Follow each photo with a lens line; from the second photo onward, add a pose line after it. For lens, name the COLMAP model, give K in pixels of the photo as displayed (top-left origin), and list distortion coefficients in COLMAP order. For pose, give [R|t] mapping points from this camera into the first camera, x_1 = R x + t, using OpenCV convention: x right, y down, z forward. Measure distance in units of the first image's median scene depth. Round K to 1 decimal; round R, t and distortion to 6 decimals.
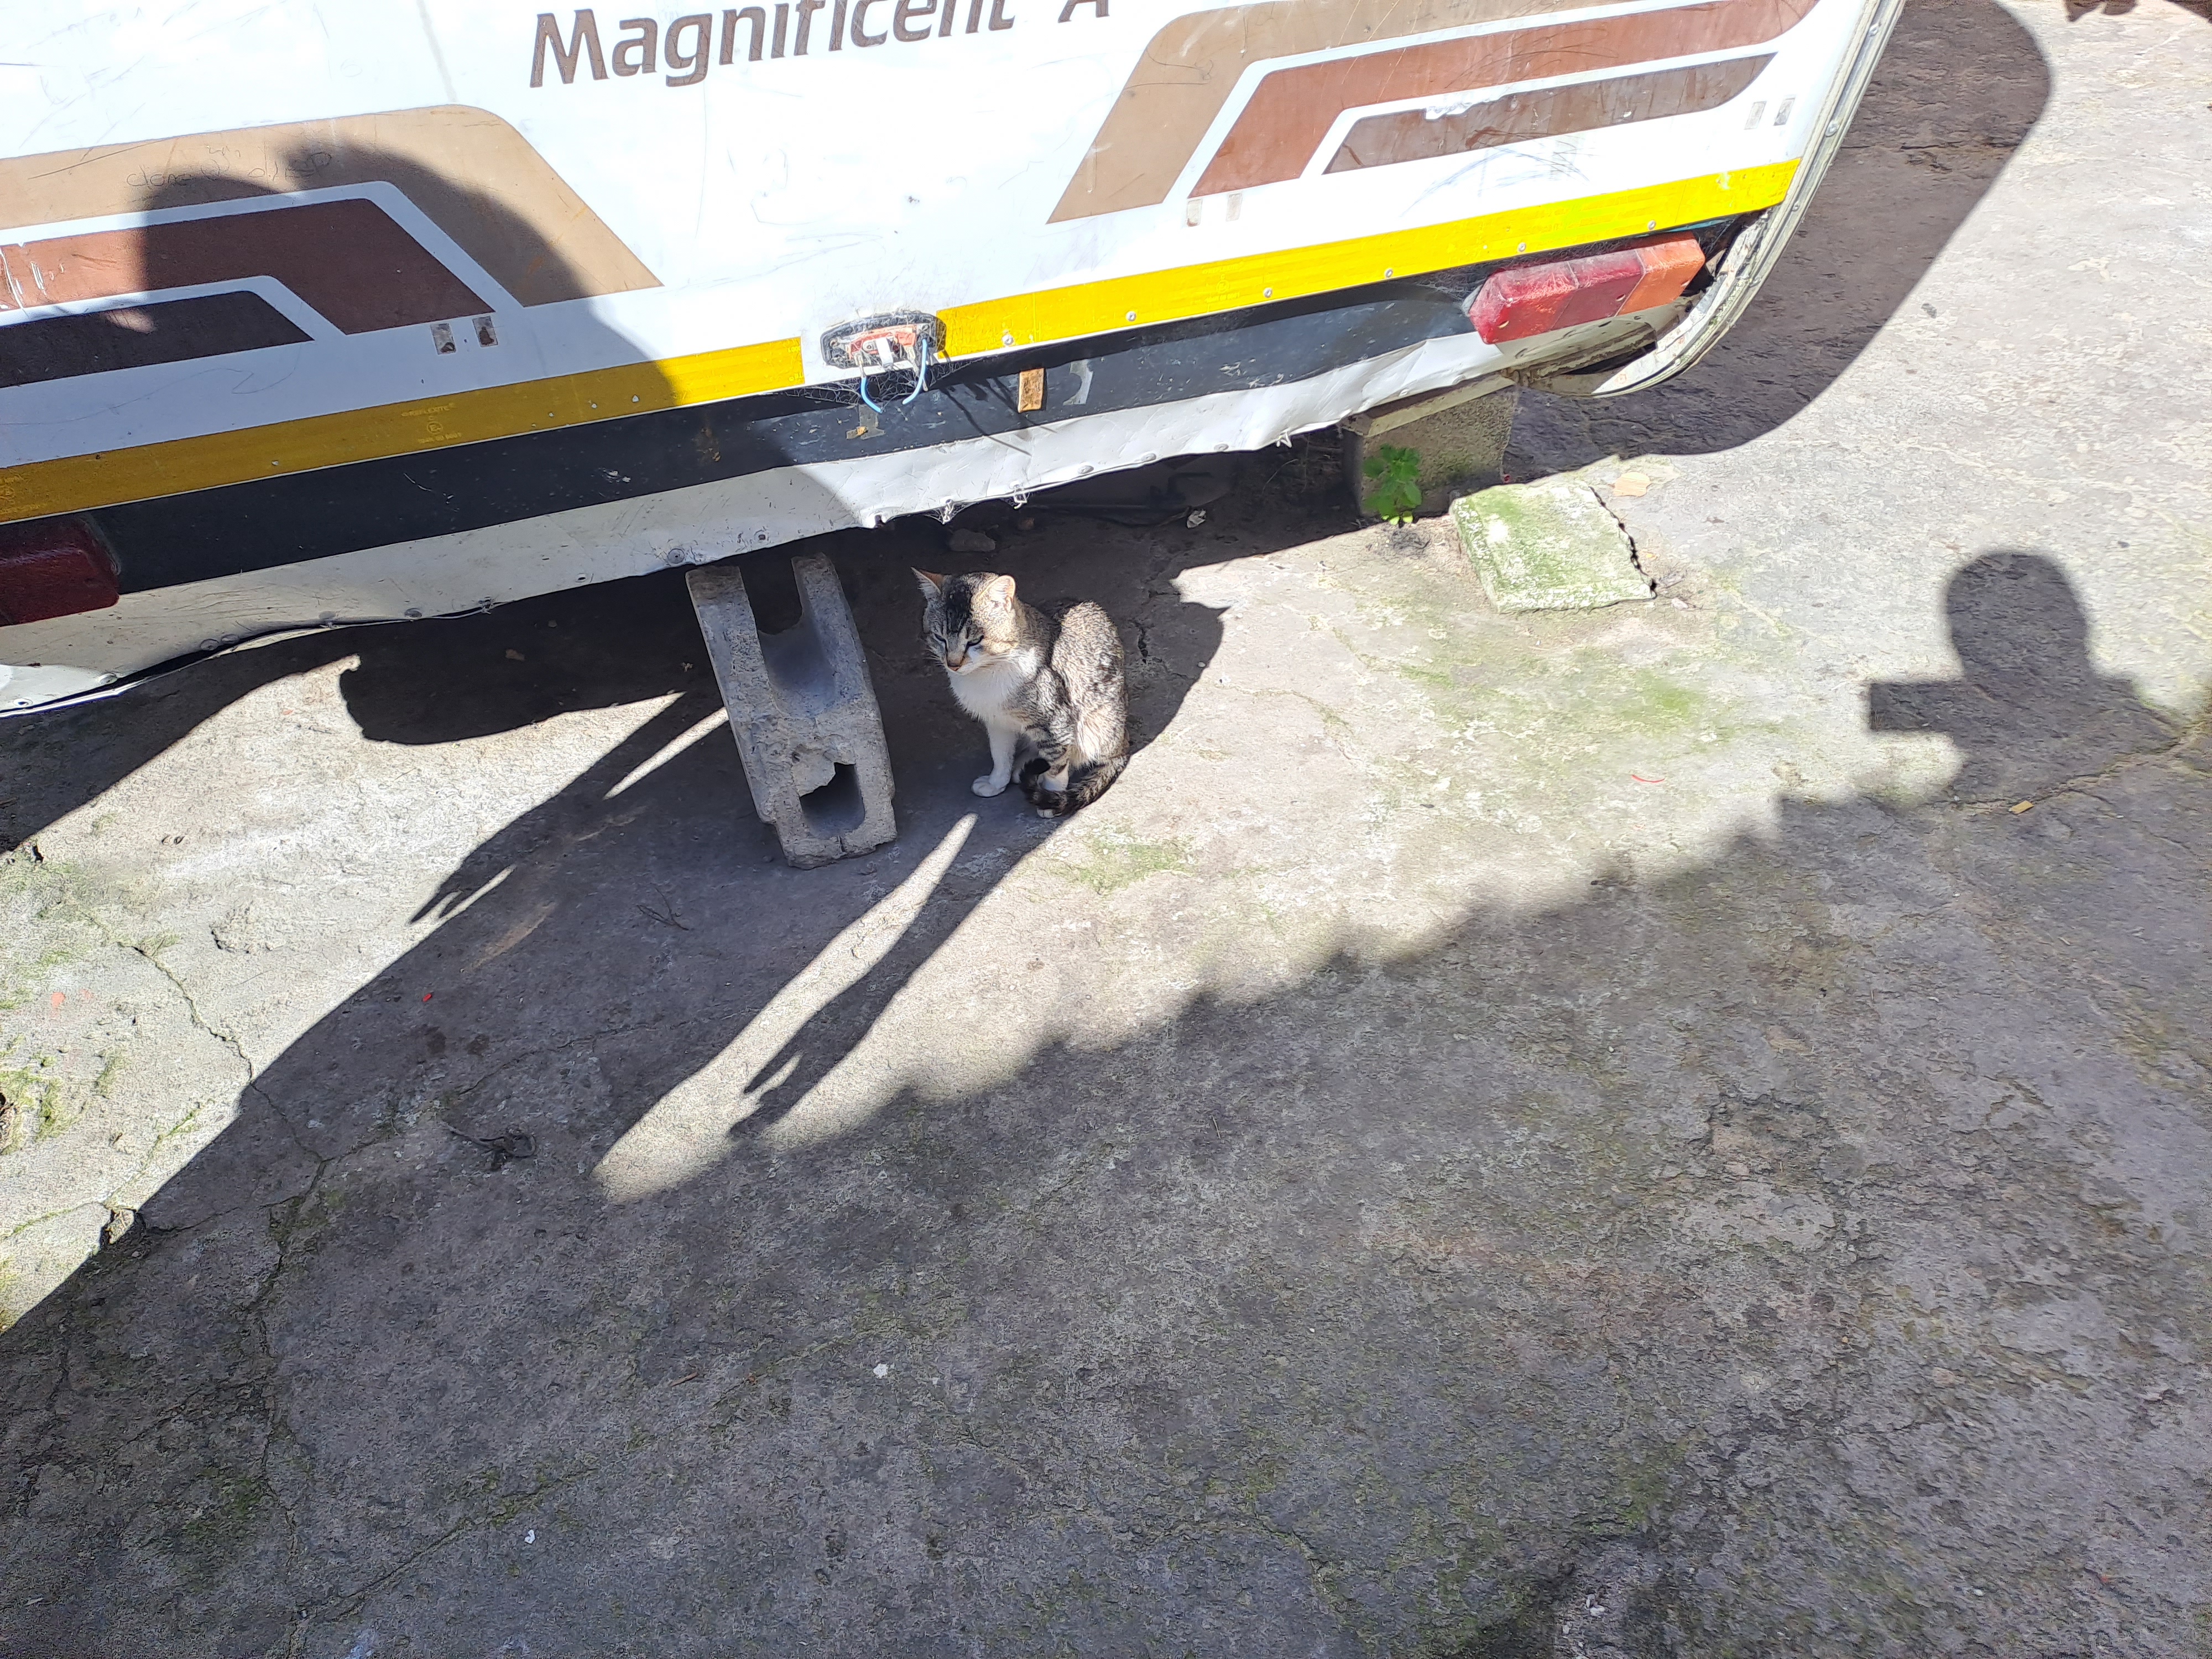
lens RADIAL K [[1606.9, 0, 1115.6], [0, 1606.9, 827.1], [0, 0, 1]] dist [0.053714, -0.035682]
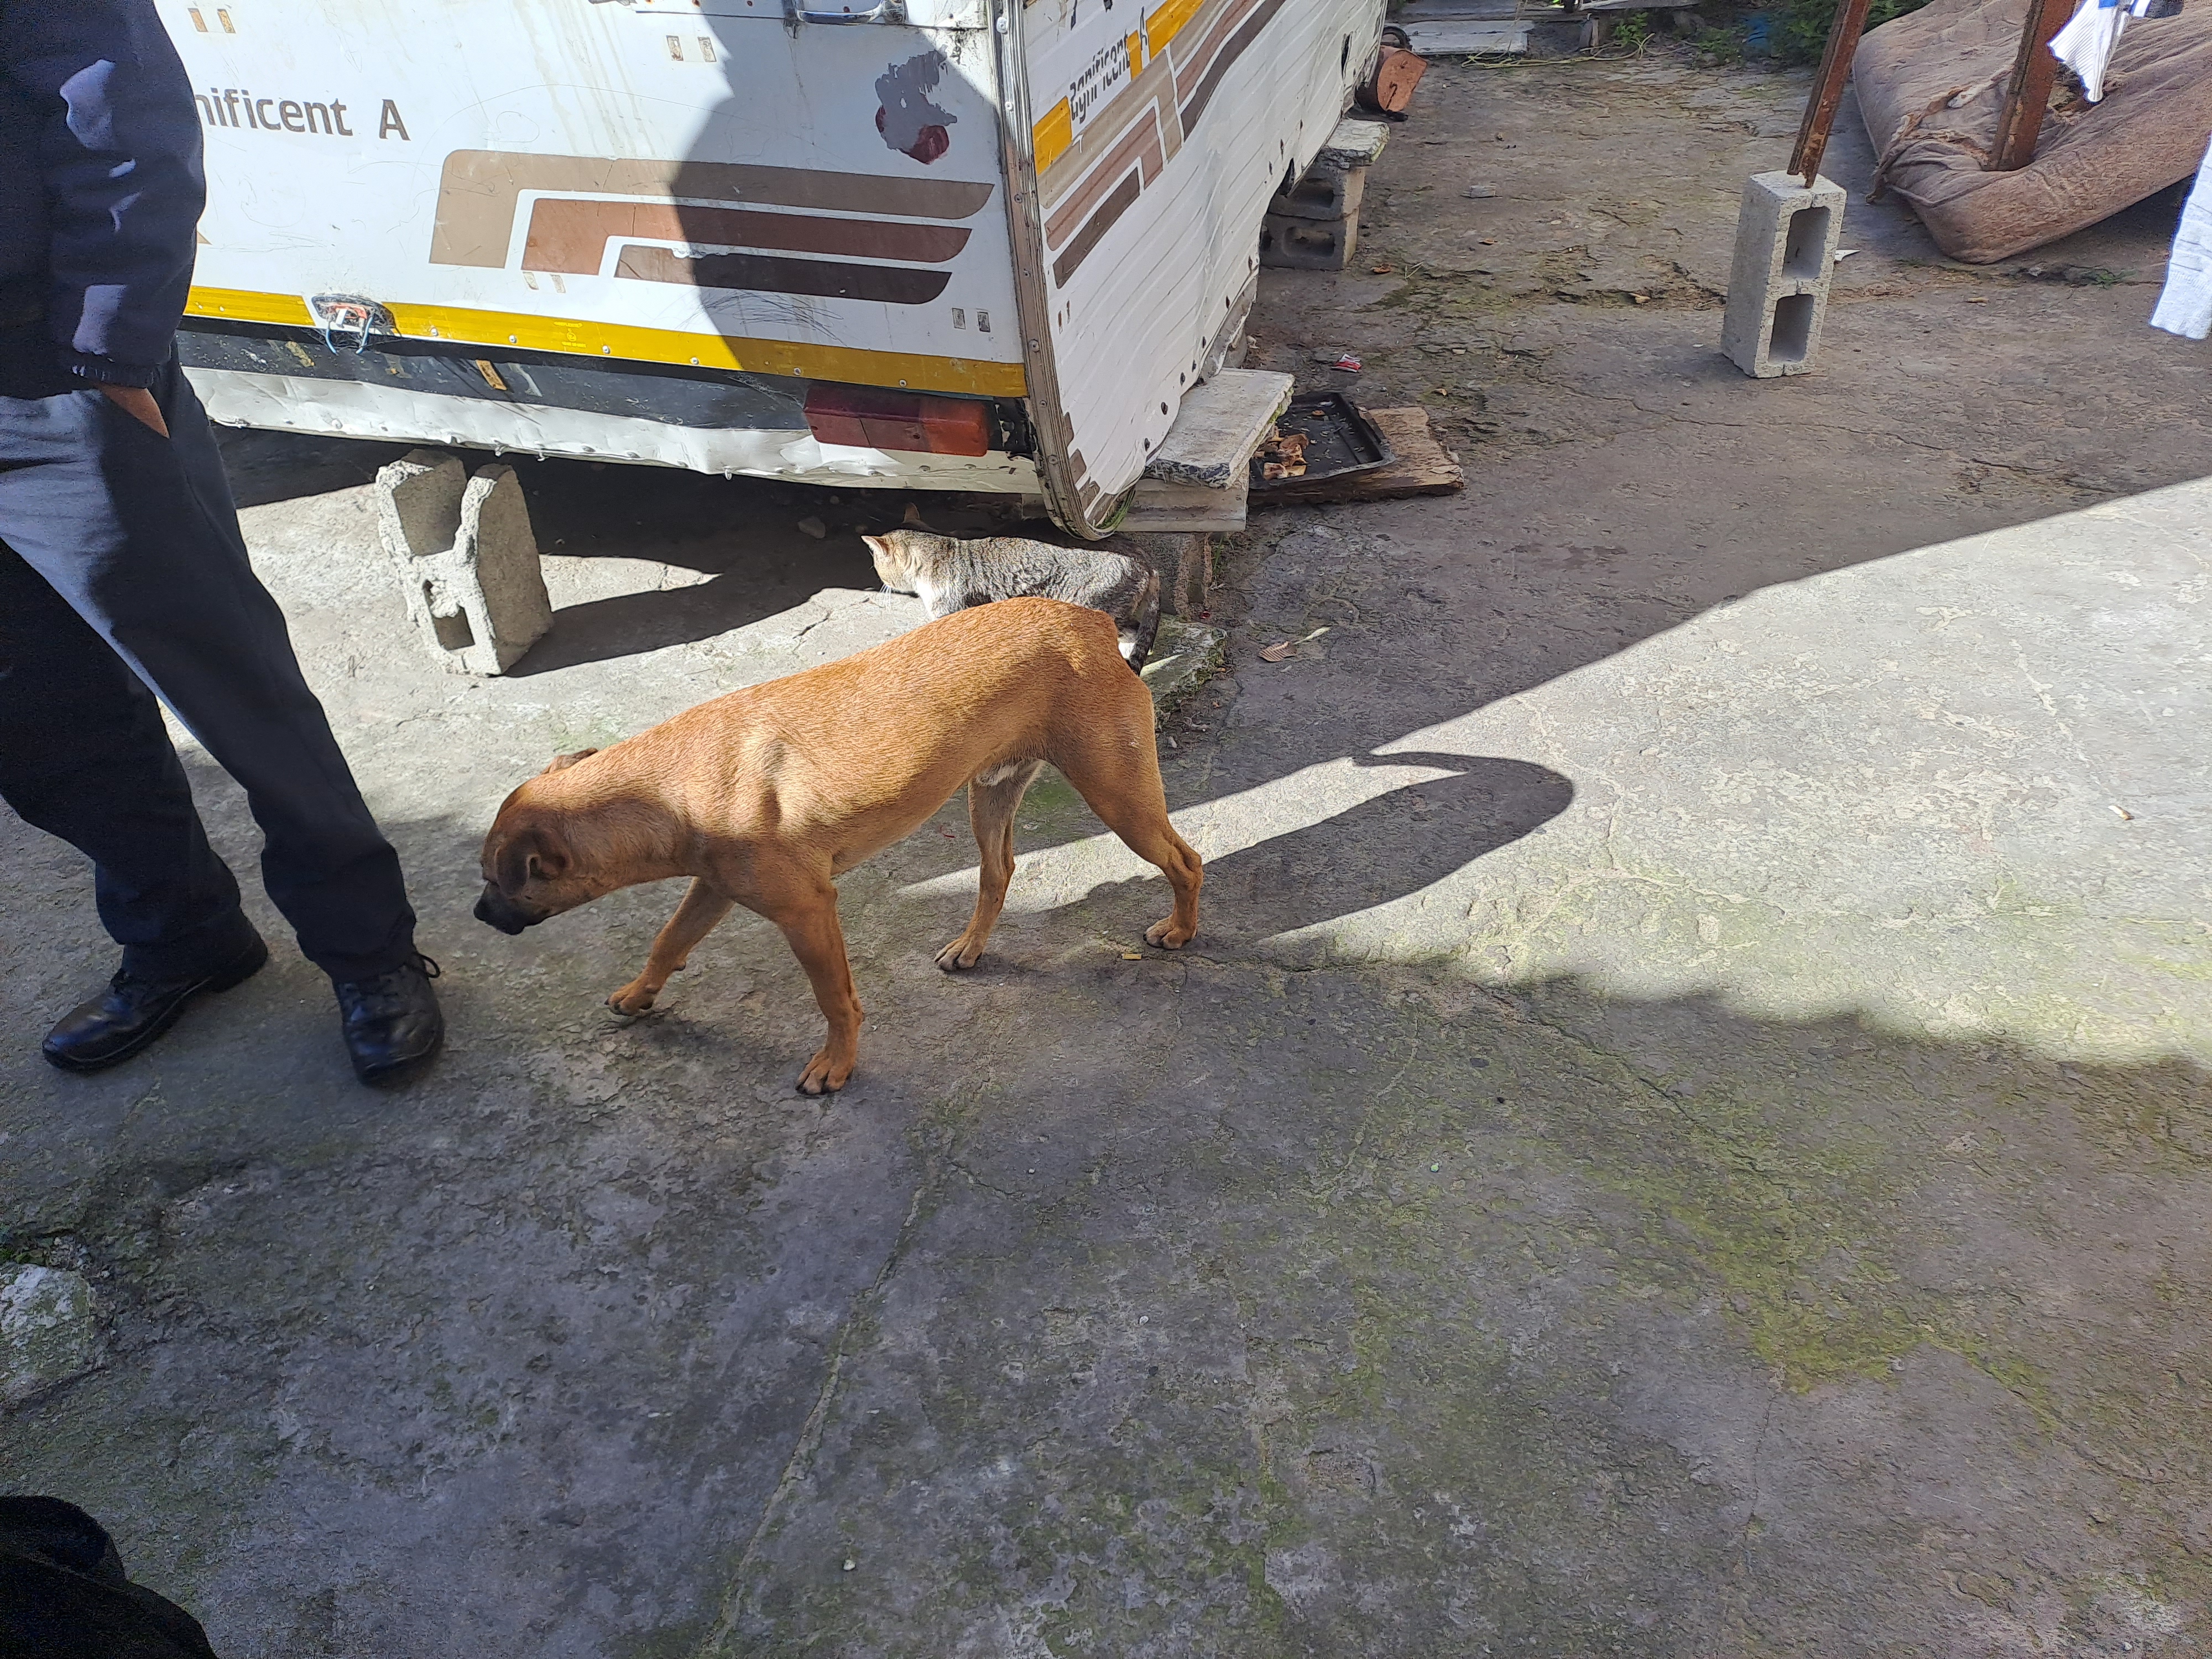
lens RADIAL K [[1606.9, 0, 1097.8], [0, 1606.9, 835.7], [0, 0, 1]] dist [0.053714, -0.035682]
pose [[0.823504, 0.364918, -0.434370, 1.293449], [-0.376714, 0.924235, 0.062262, -0.197051], [0.424180, 0.112360, 0.898580, -0.055209]]
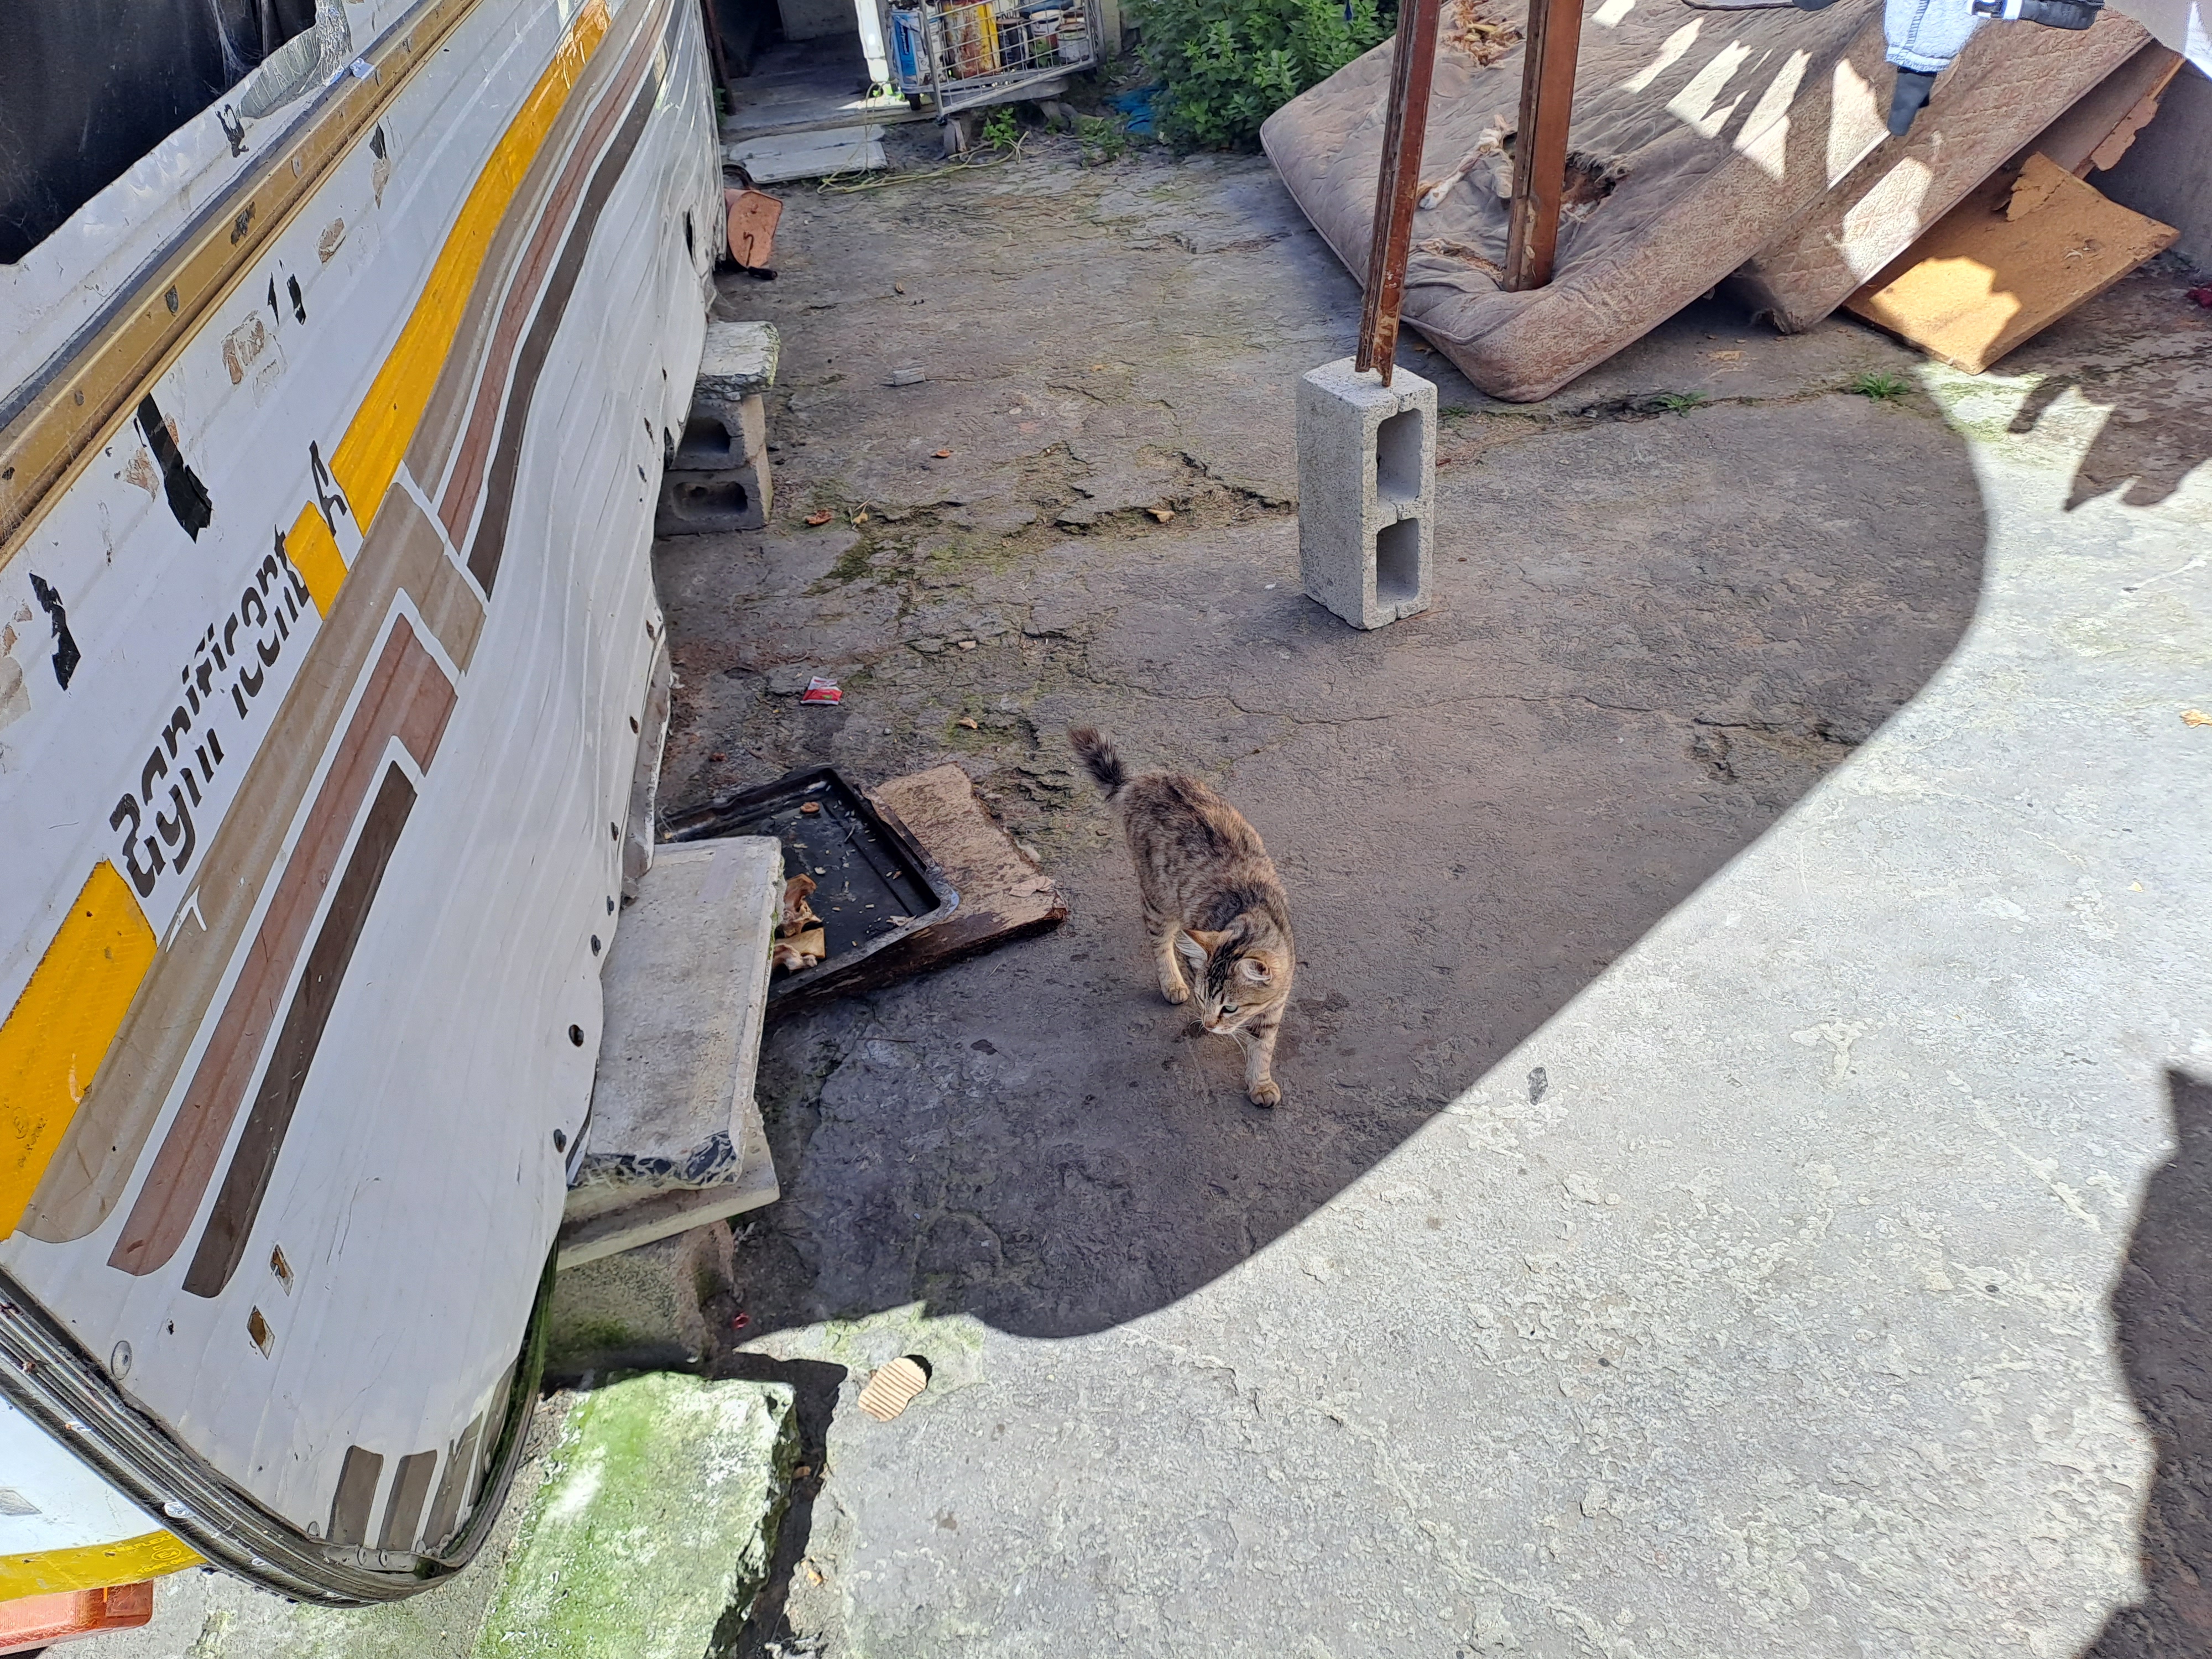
lens RADIAL K [[1606.9, 0, 1081.2], [0, 1606.9, 871.8], [0, 0, 1]] dist [0.053714, -0.035682]
pose [[0.977526, 0.125909, -0.169084, 0.819263], [-0.131483, 0.991071, -0.022136, -0.705011], [0.164787, 0.043870, 0.985353, 0.661791]]
